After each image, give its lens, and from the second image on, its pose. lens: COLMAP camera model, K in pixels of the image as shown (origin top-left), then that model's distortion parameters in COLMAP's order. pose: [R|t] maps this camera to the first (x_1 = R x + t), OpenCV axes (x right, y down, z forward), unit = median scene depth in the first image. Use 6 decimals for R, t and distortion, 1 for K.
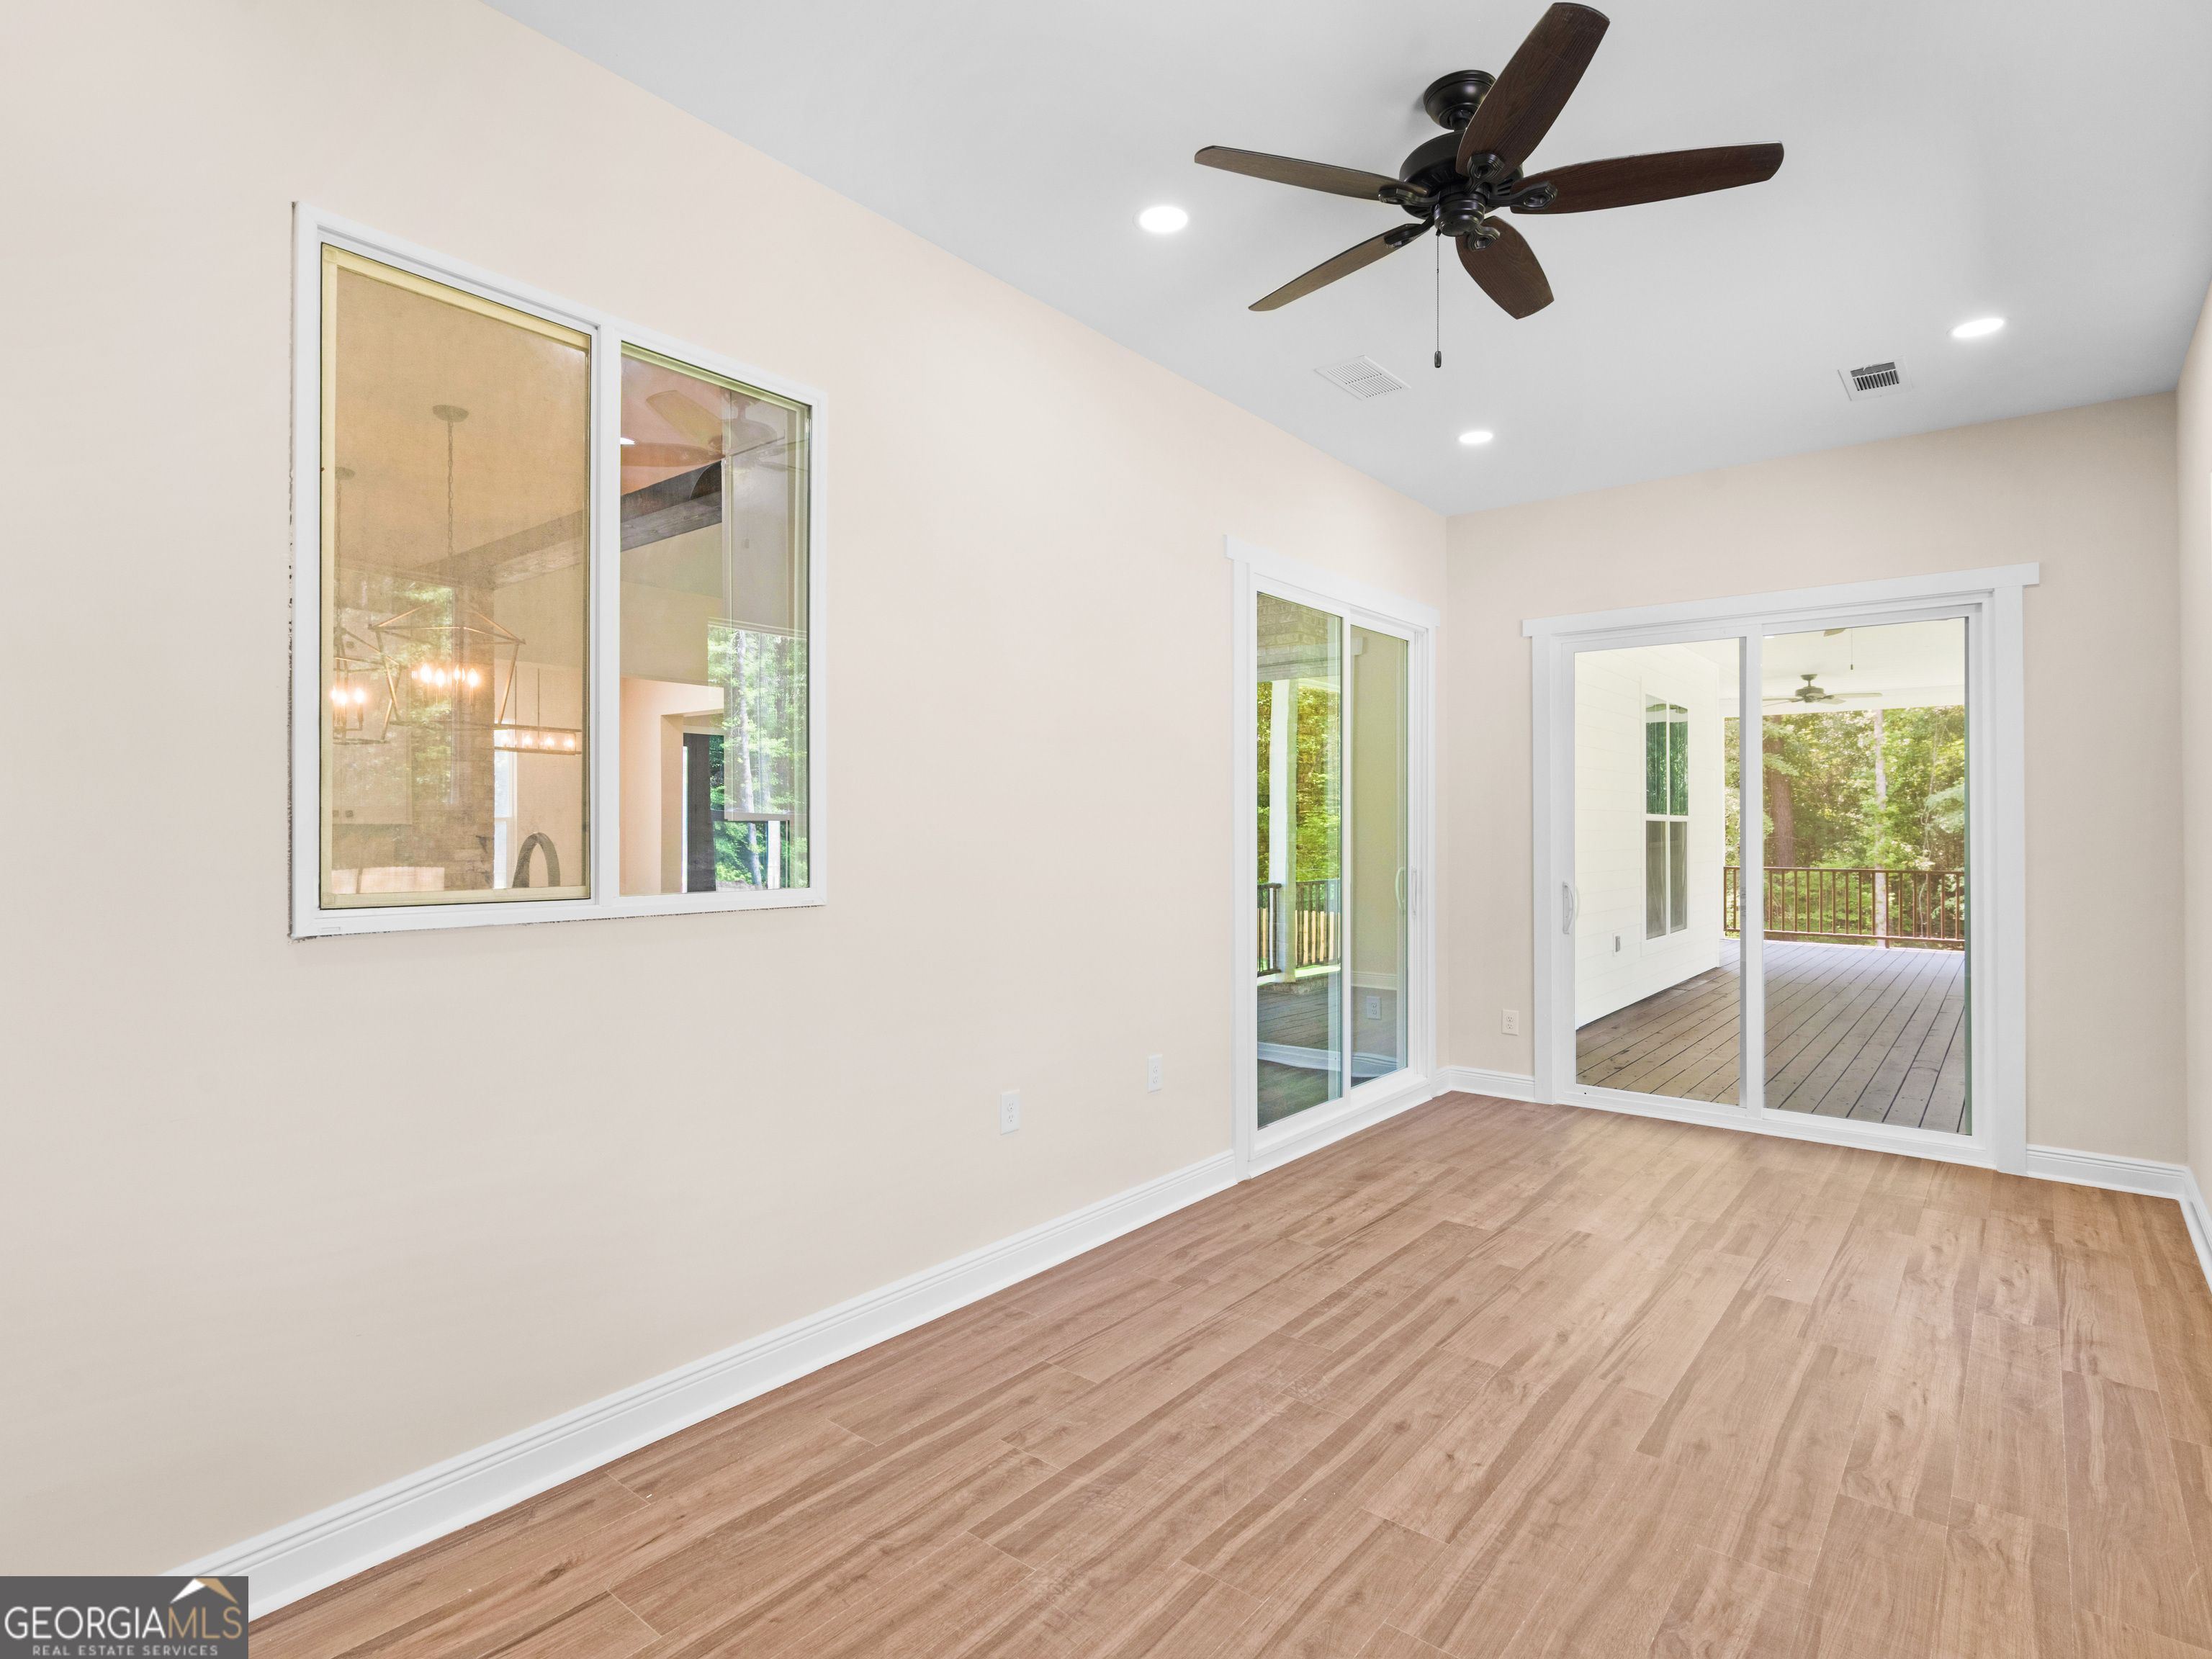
lens RADIAL K [[1198.0, 0, 1102.4], [0, 1198.0, 828.8], [0, 0, 1]] dist [0.001799, 0.000042]
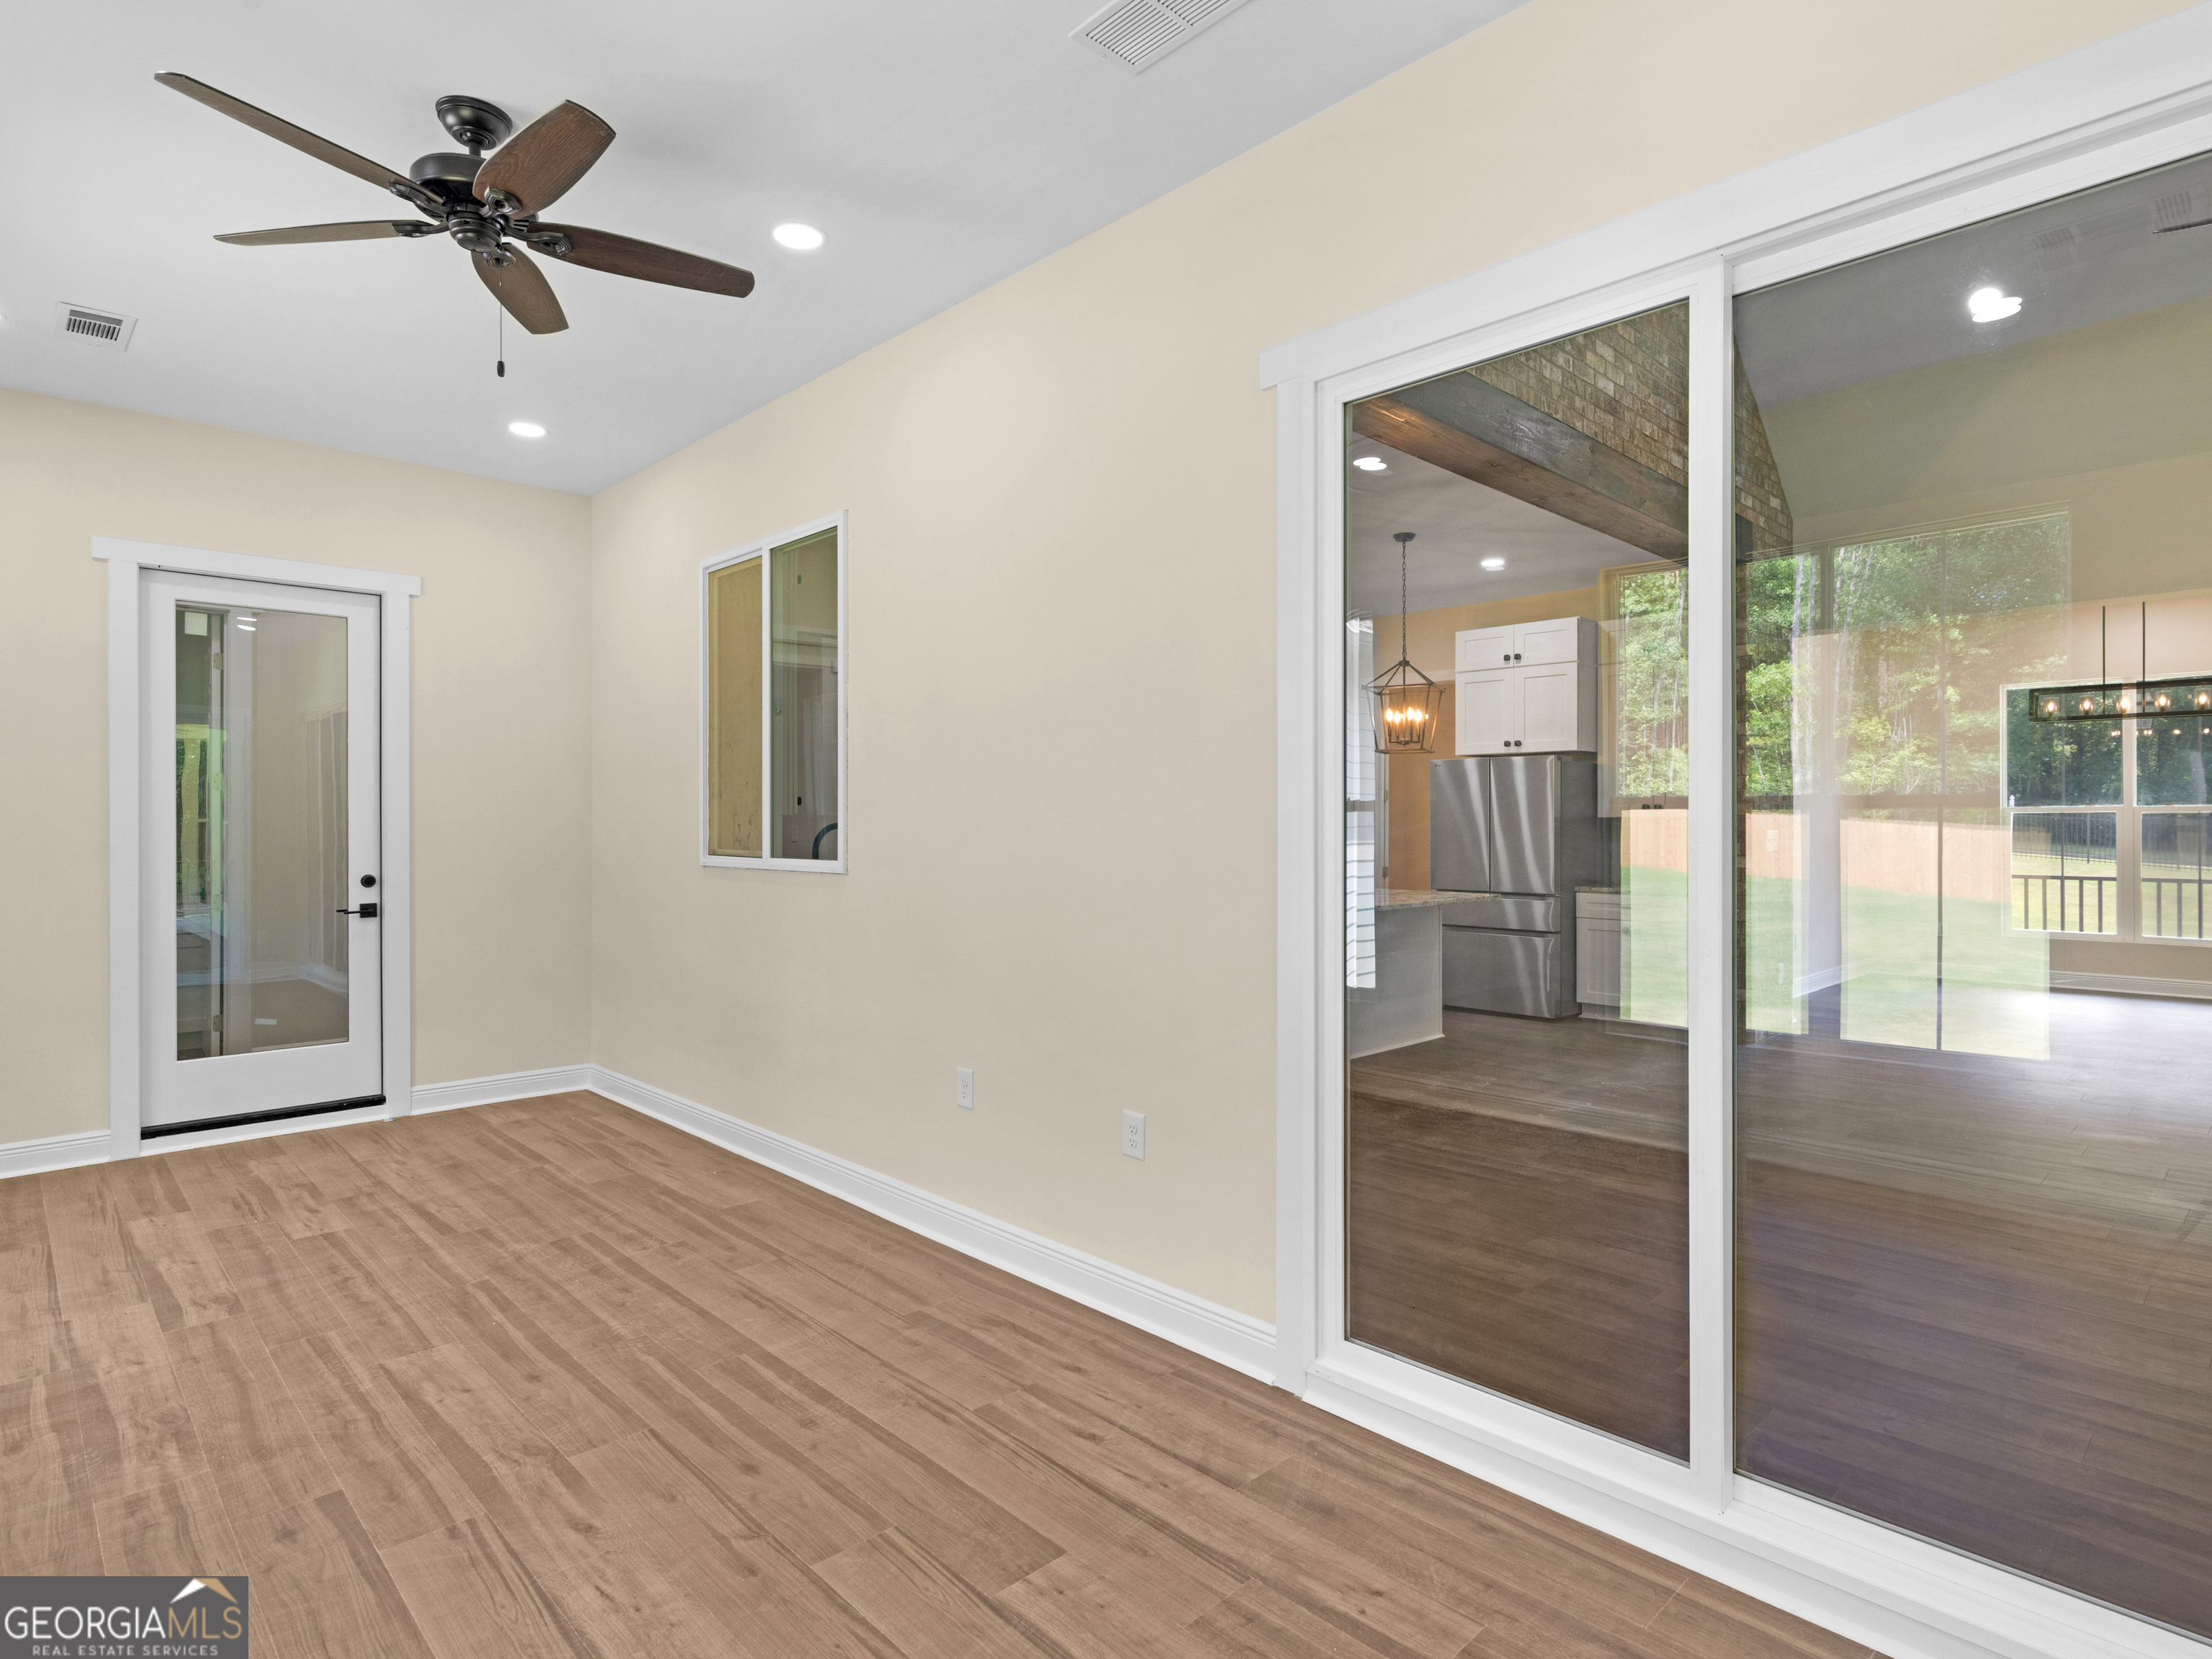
lens RADIAL K [[1198.0, 0, 1103.6], [0, 1198.0, 826.1], [0, 0, 1]] dist [0.001799, 0.000042]
pose [[-0.154968, 0.001155, -0.987919, 1.100405], [0.001161, 0.999999, 0.000987, 0.006258], [0.987919, -0.000995, -0.154969, 1.497837]]
